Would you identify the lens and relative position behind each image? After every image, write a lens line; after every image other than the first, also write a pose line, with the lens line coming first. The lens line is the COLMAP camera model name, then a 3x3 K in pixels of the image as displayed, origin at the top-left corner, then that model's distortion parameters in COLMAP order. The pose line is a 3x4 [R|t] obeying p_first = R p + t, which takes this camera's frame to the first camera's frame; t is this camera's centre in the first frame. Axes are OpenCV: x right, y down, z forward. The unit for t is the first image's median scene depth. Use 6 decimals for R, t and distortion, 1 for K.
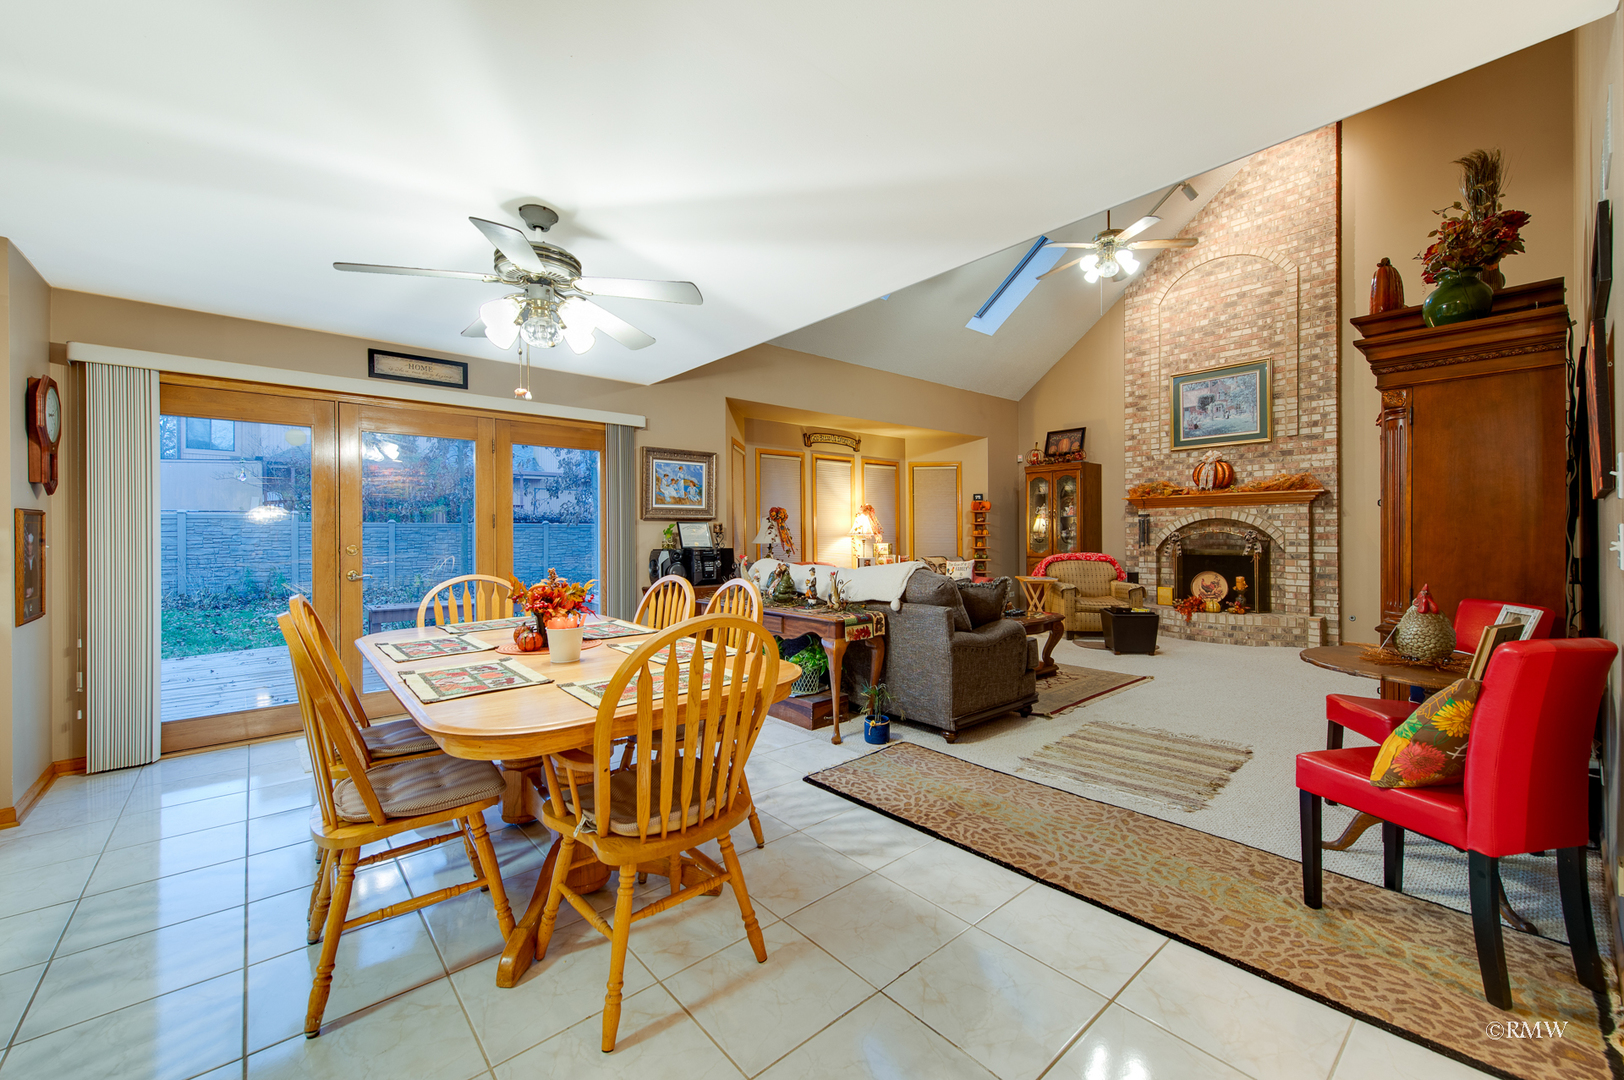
lens RADIAL K [[651.9, 0, 809.8], [0, 651.9, 535.6], [0, 0, 1]] dist [0.016476, -0.003454]
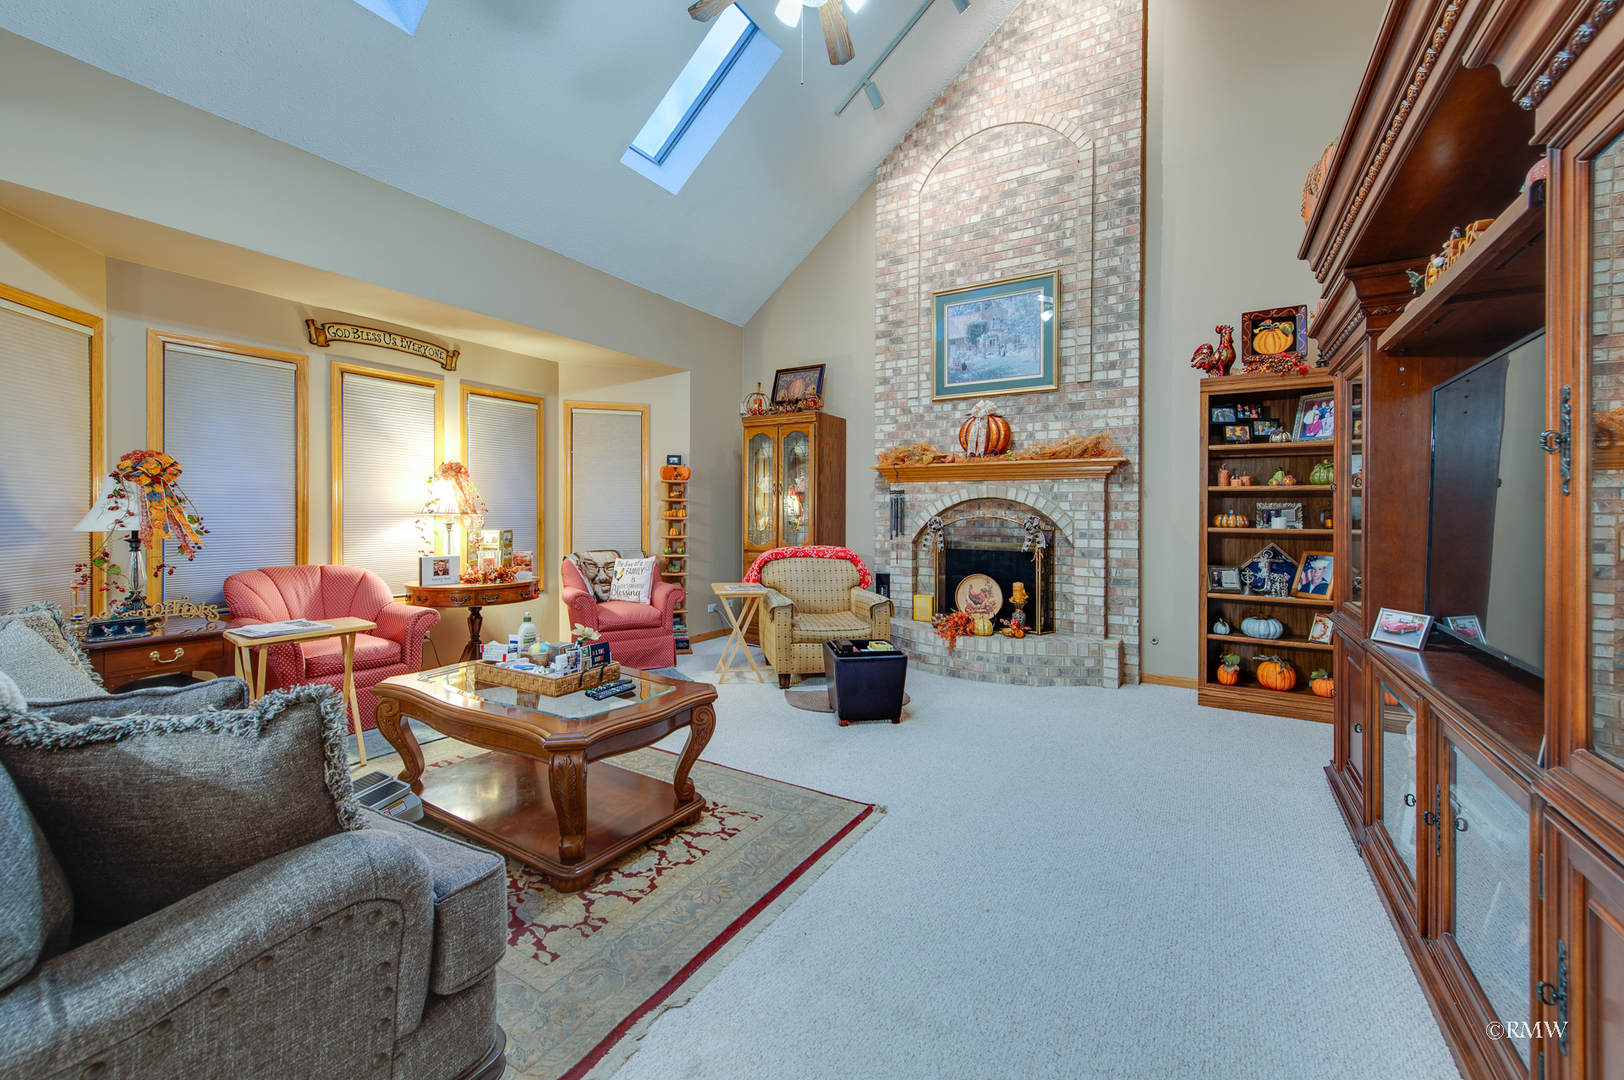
lens RADIAL K [[651.9, 0, 812.7], [0, 651.9, 513.2], [0, 0, 1]] dist [0.016476, -0.003454]
pose [[0.952768, 0.013470, 0.303401, 0.231553], [-0.012035, 0.999906, -0.006598, -0.002898], [-0.303461, 0.002635, 0.952840, 0.395593]]
